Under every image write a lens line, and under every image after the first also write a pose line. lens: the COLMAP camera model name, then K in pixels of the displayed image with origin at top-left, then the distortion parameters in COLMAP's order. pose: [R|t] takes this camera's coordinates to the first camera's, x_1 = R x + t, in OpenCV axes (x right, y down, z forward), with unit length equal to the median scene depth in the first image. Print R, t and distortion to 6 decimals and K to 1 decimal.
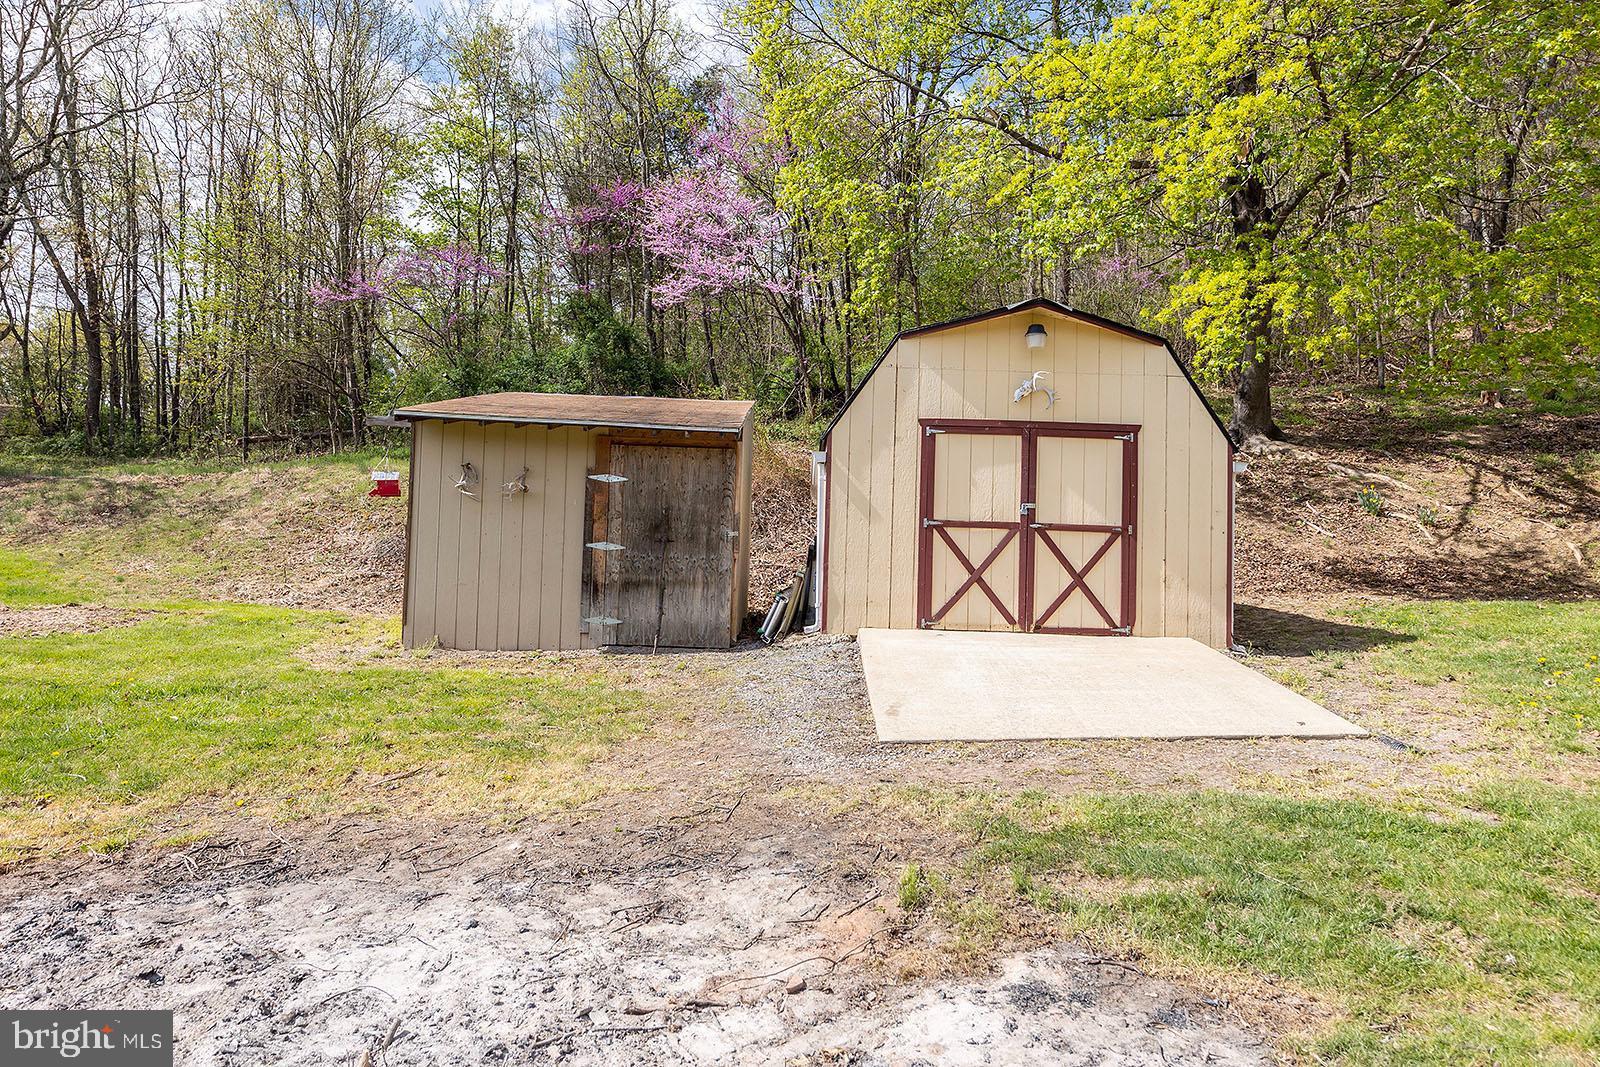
lens RADIAL K [[1155.2, 0, 799.2], [0, 1155.2, 528.3], [0, 0, 1]] dist [-0.027436, -0.003521]
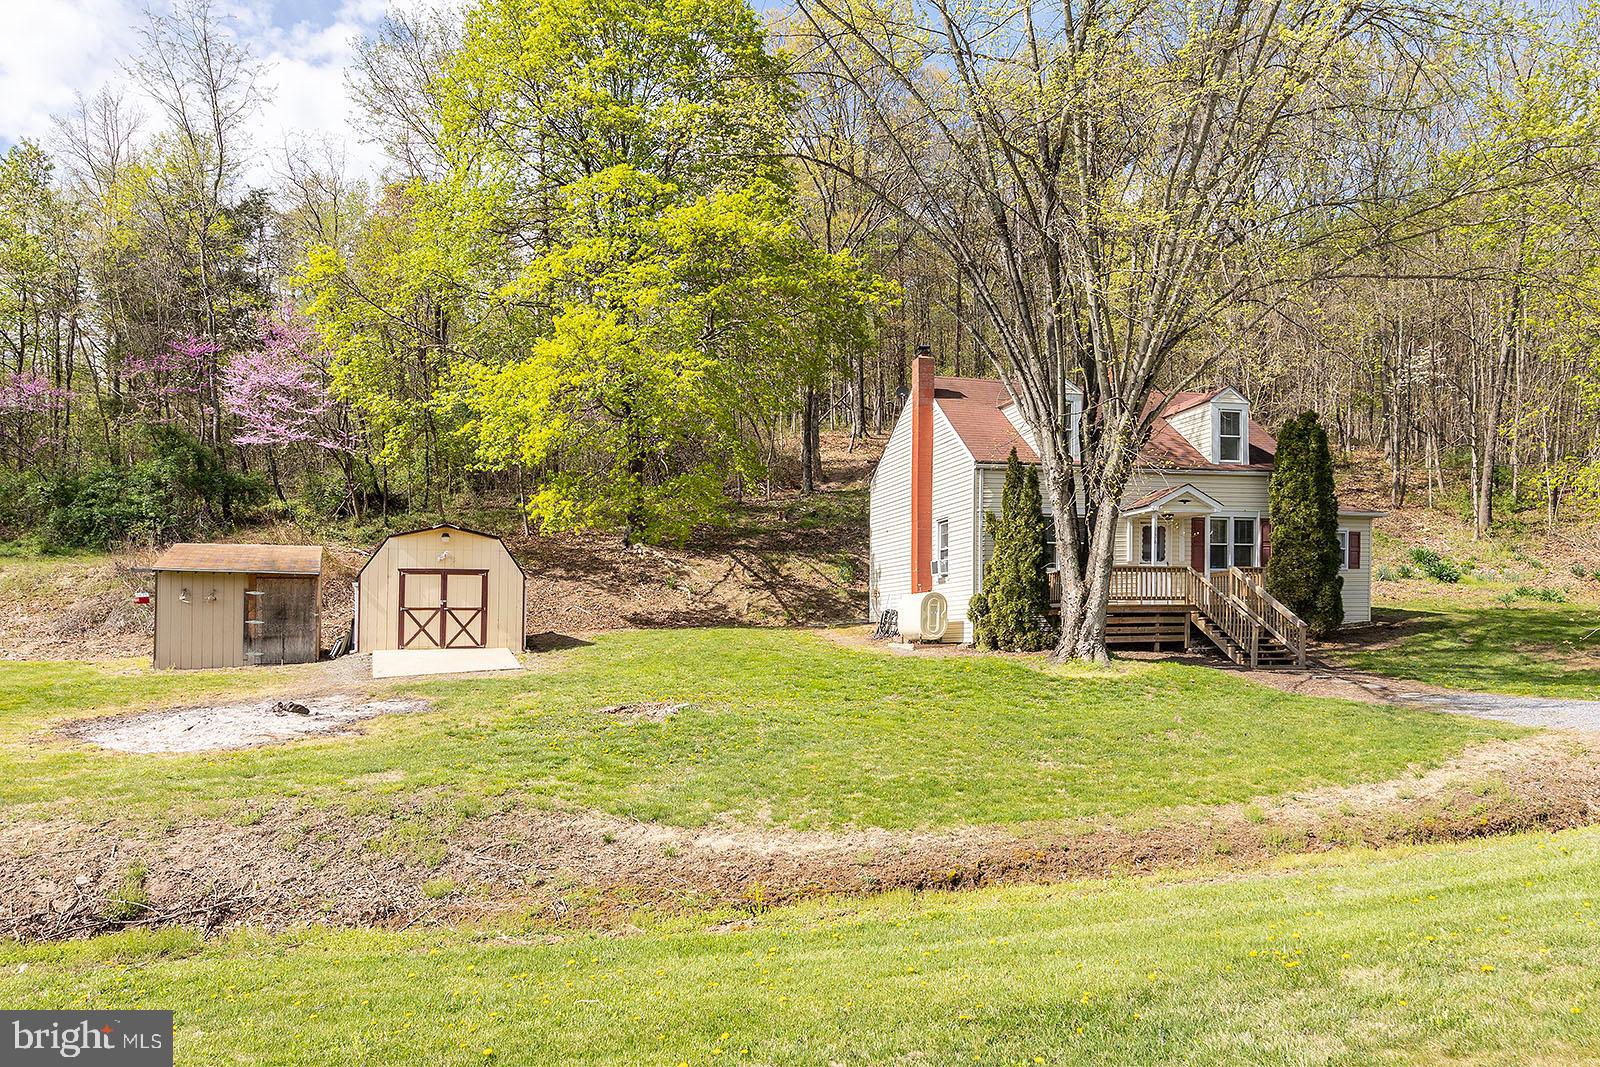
lens RADIAL K [[1015.6, 0, 856.3], [0, 1015.6, 564.0], [0, 0, 1]] dist [-0.000920, -0.002101]
pose [[0.894415, -0.012657, 0.447059, 0.004819], [0.020167, 0.999724, -0.012043, -0.056541], [-0.446783, 0.019787, 0.894424, -1.492379]]
